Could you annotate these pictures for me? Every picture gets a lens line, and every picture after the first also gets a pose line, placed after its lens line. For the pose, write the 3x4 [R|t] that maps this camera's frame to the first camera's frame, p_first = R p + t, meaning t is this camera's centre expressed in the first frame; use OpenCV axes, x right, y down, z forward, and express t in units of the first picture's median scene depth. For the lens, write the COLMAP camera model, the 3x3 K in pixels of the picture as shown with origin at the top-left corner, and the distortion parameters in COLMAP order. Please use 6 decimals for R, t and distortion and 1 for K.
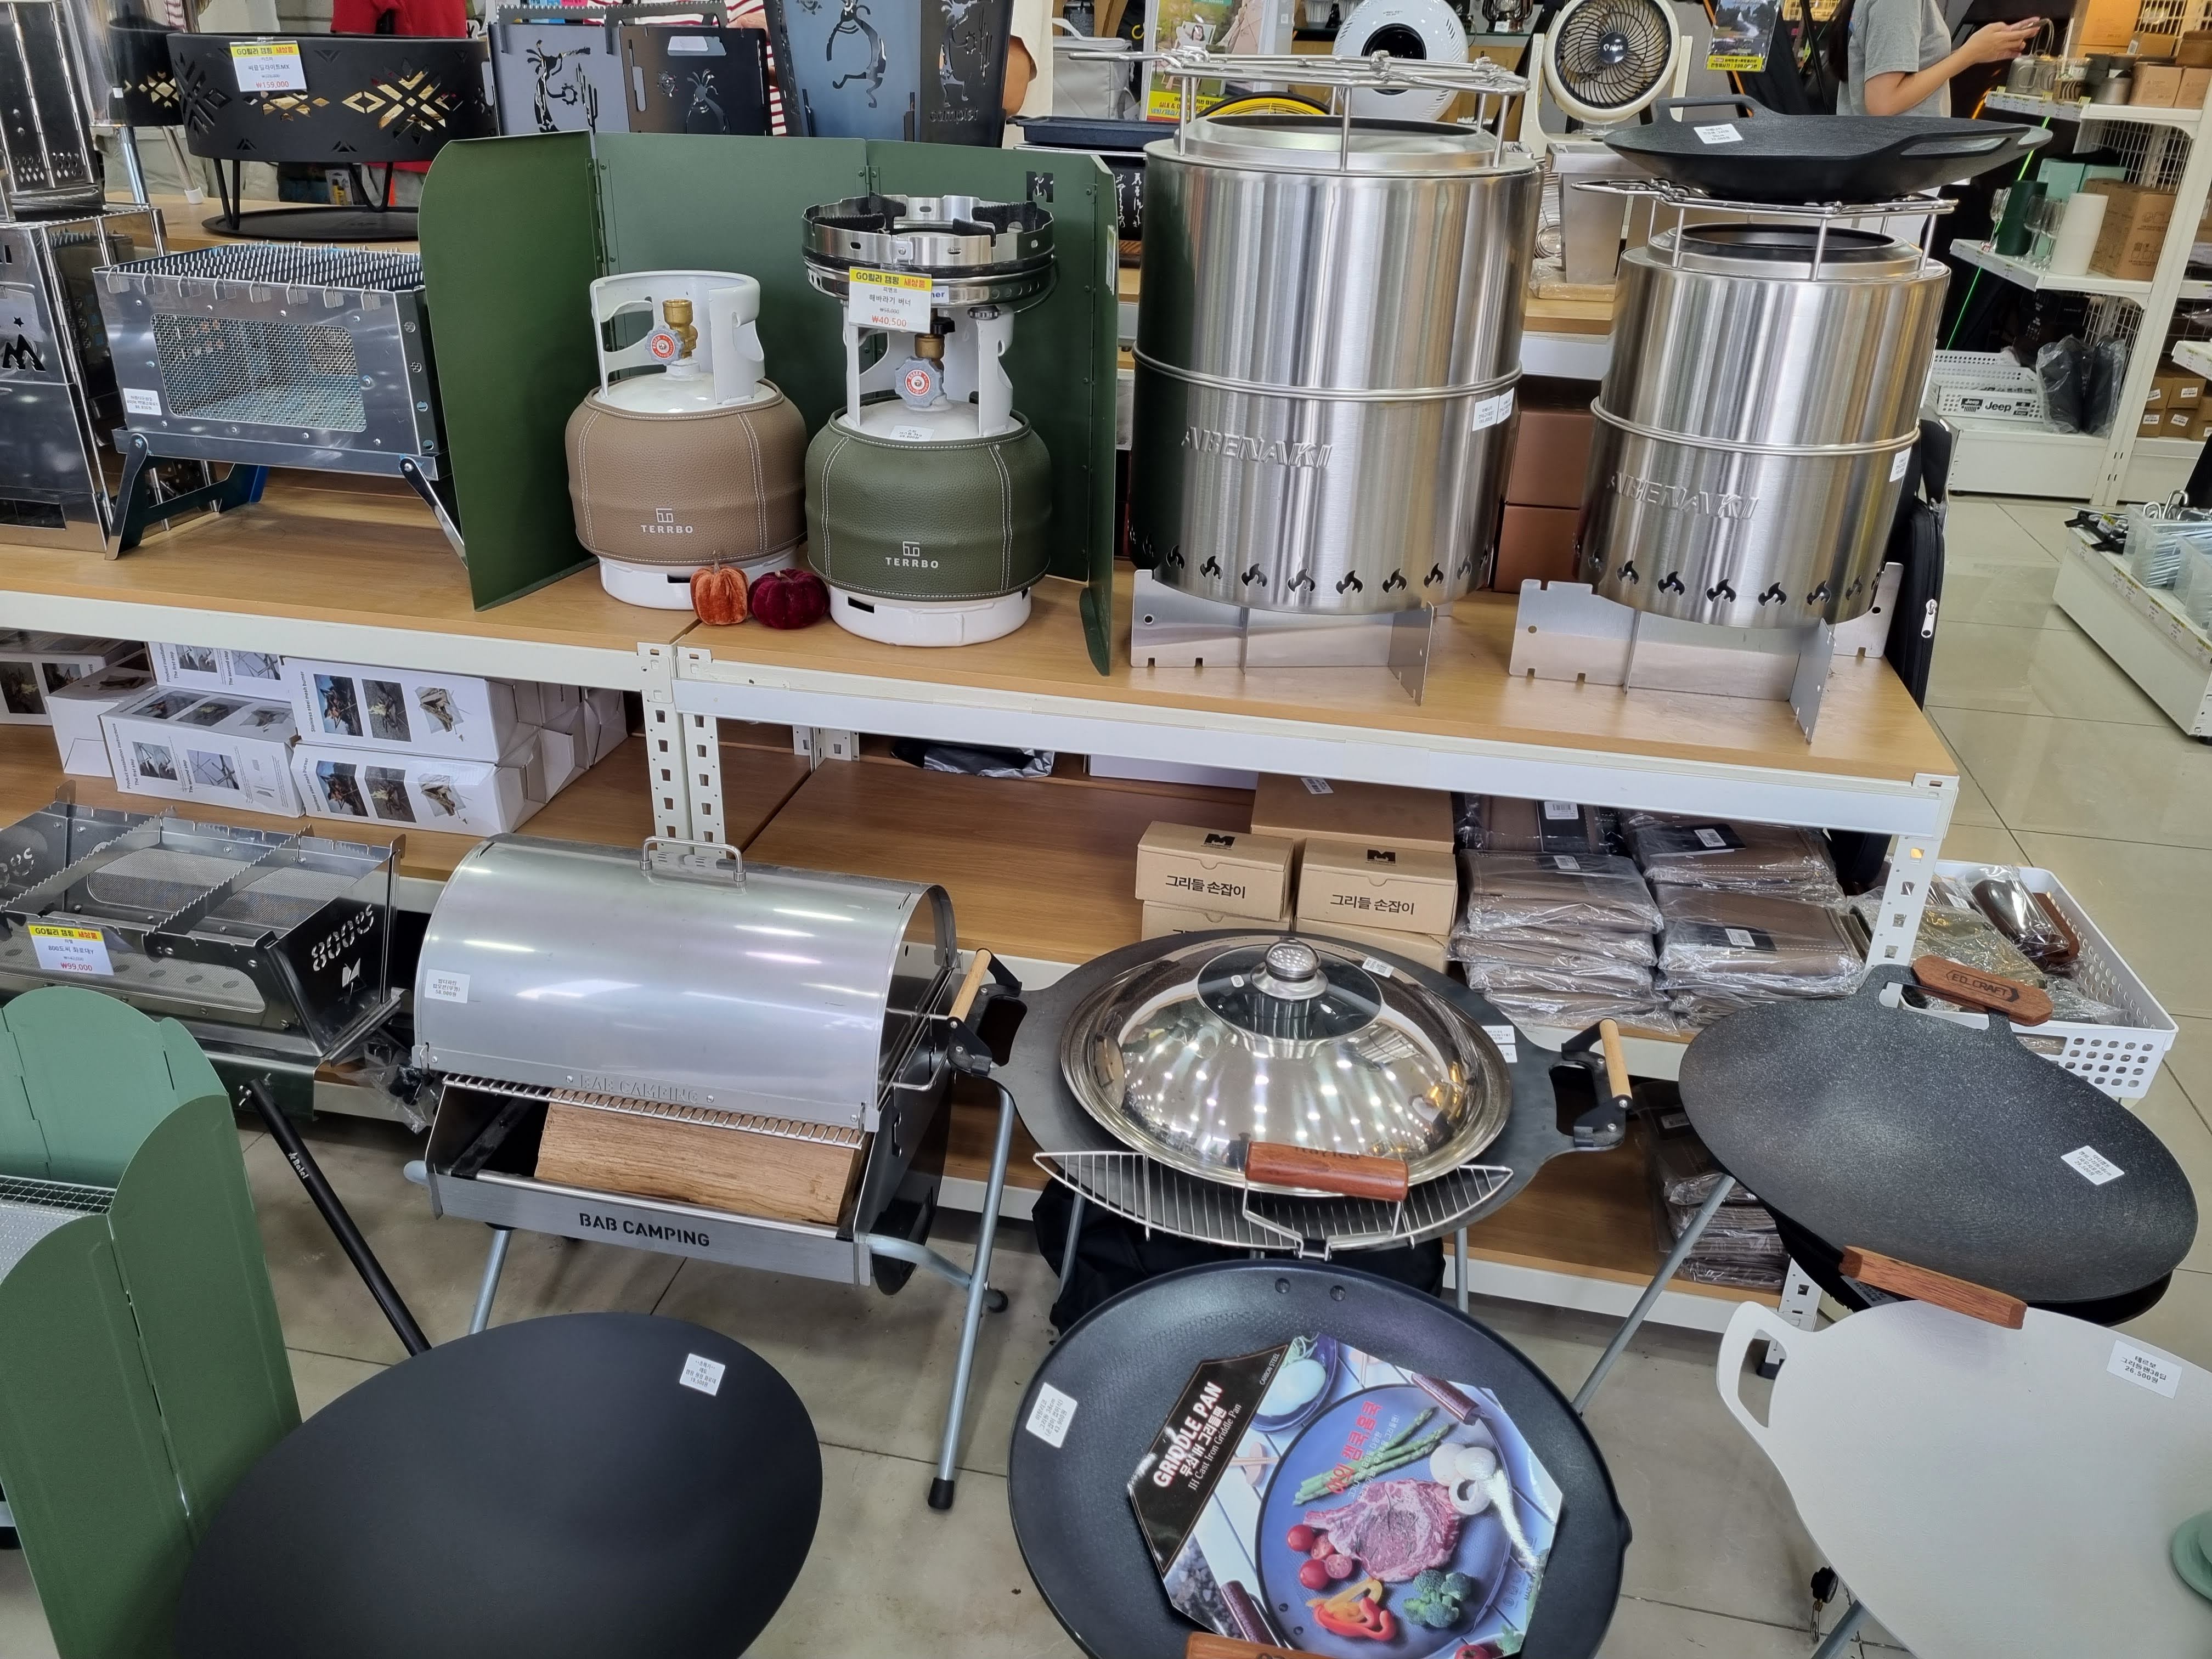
lens RADIAL K [[1646.0, 0, 1104.1], [0, 1646.0, 815.9], [0, 0, 1]] dist [0.062092, -0.059084]
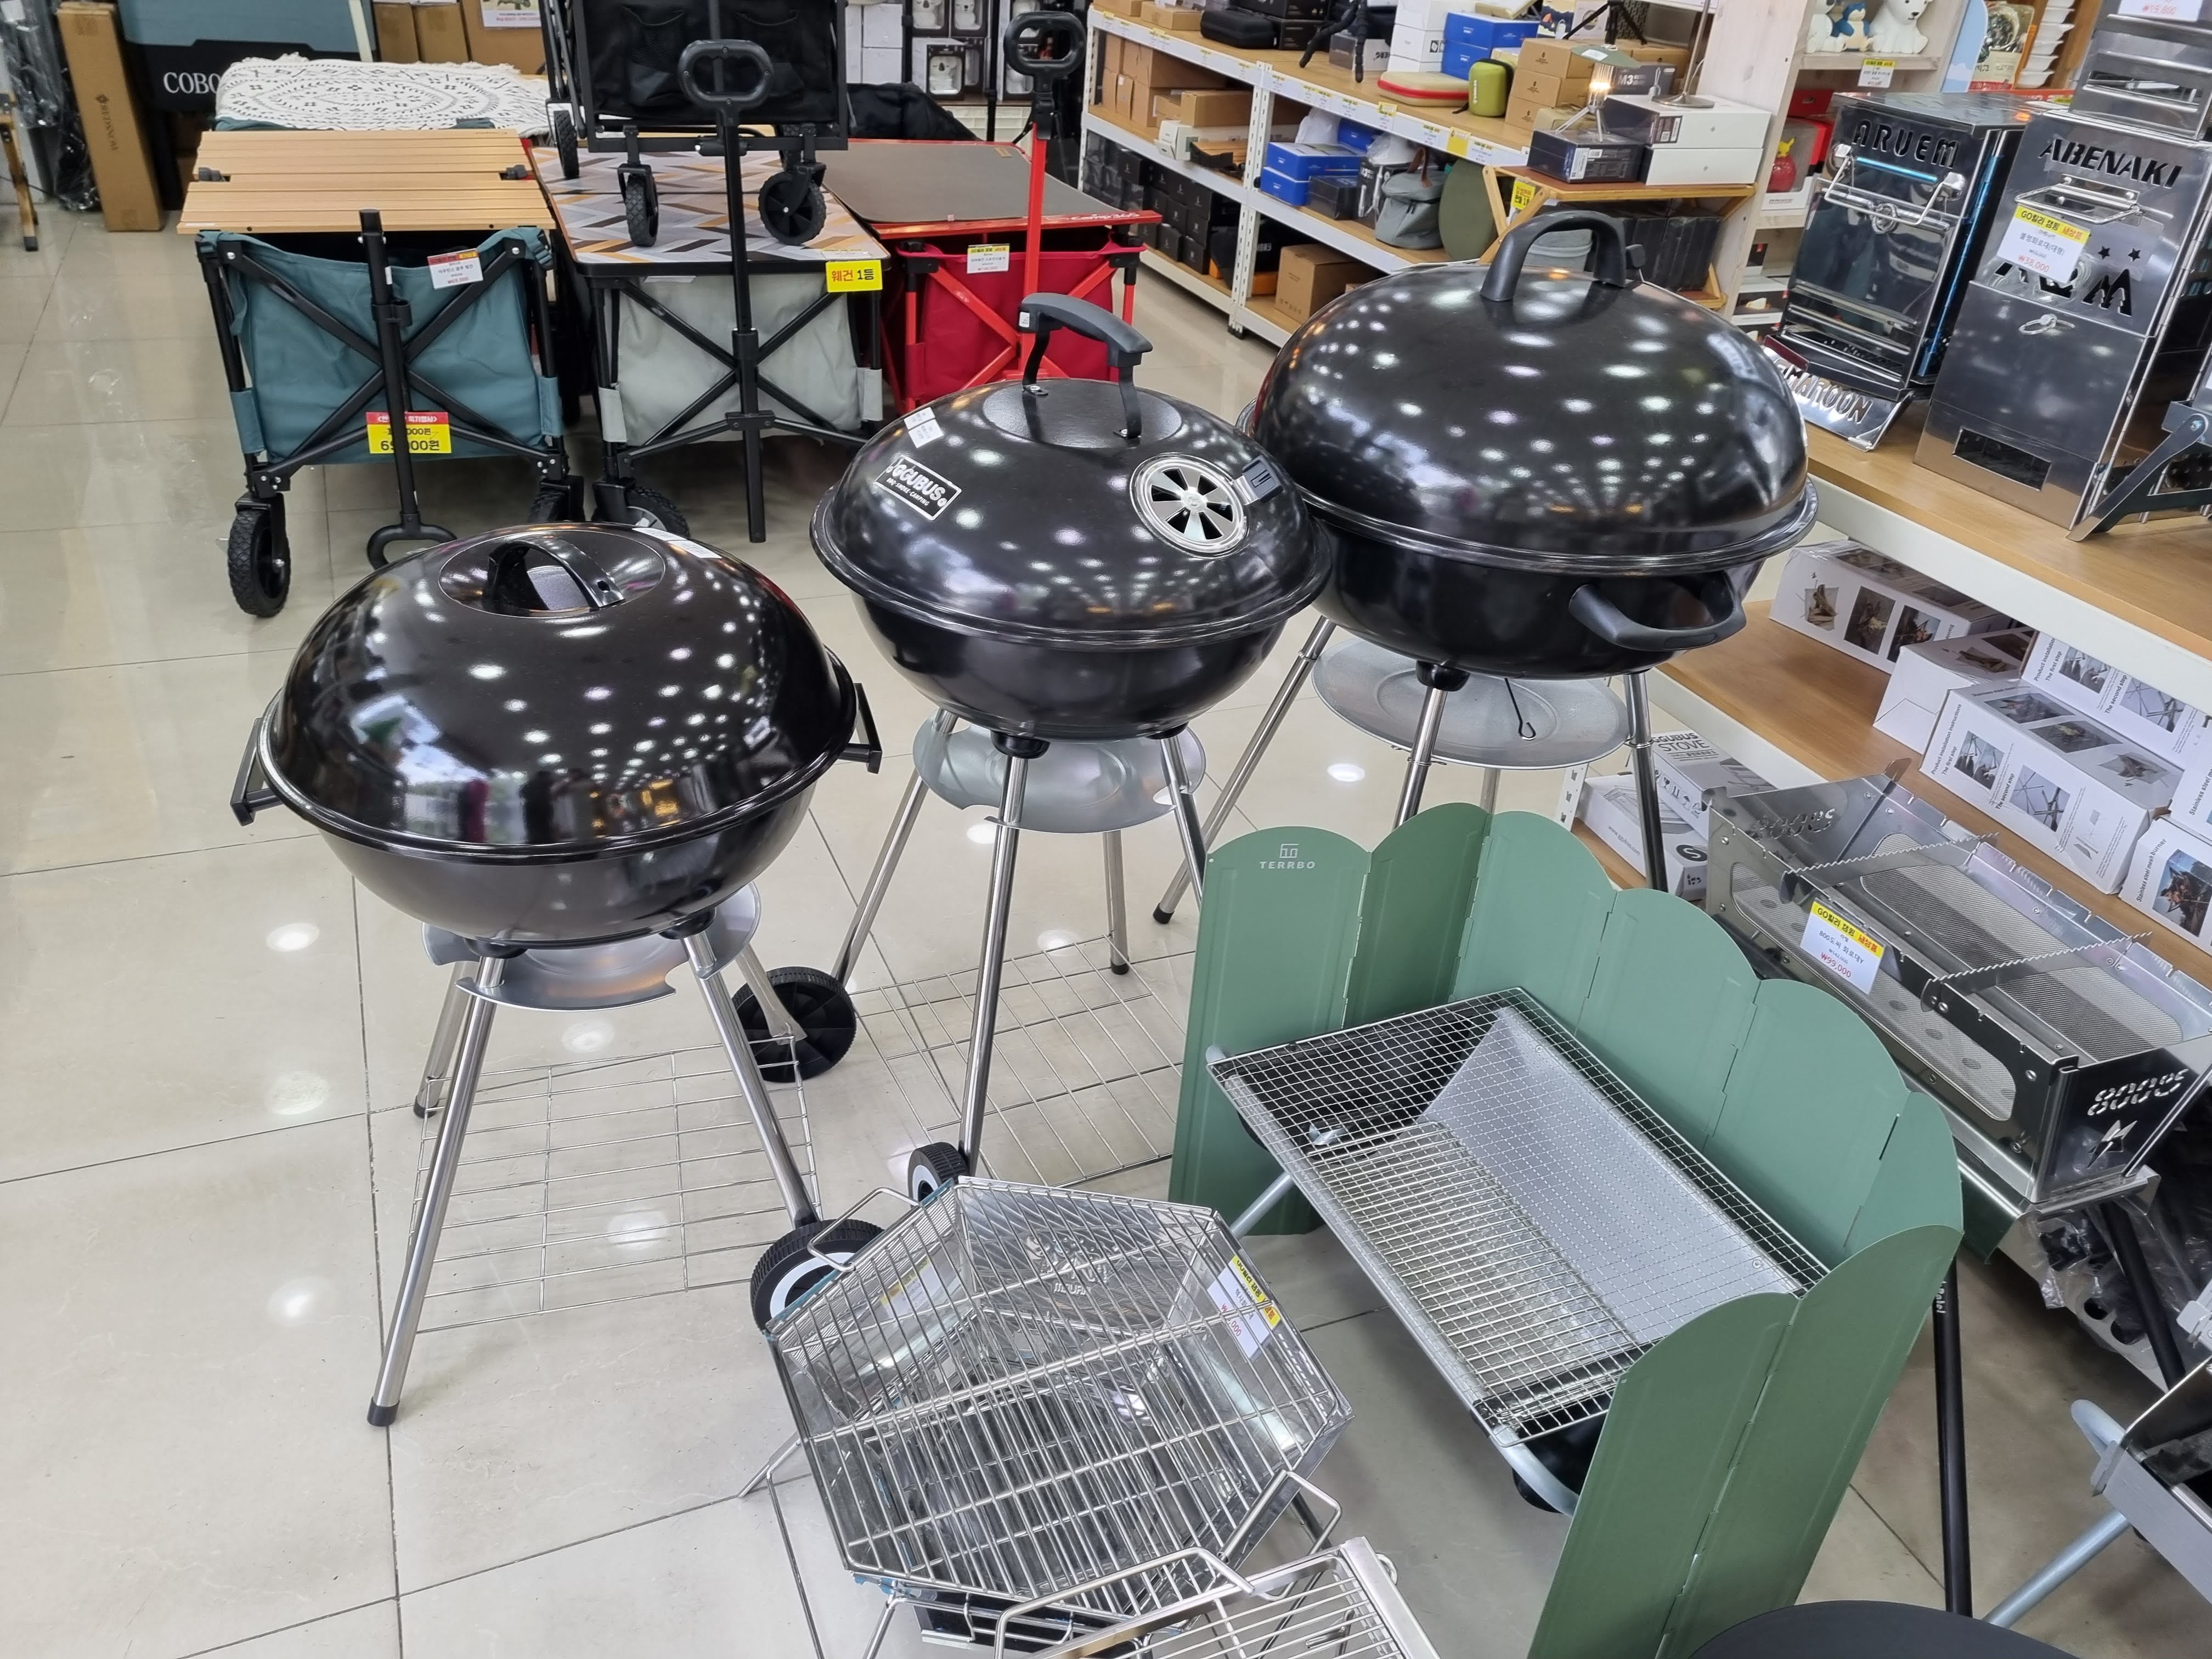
lens RADIAL K [[1646.0, 0, 1104.1], [0, 1646.0, 815.9], [0, 0, 1]] dist [0.062092, -0.059084]
pose [[0.563325, 0.440448, -0.699049, -0.203298], [-0.403303, 0.885007, 0.232614, -0.025423], [0.721118, 0.150891, 0.676181, 0.077509]]
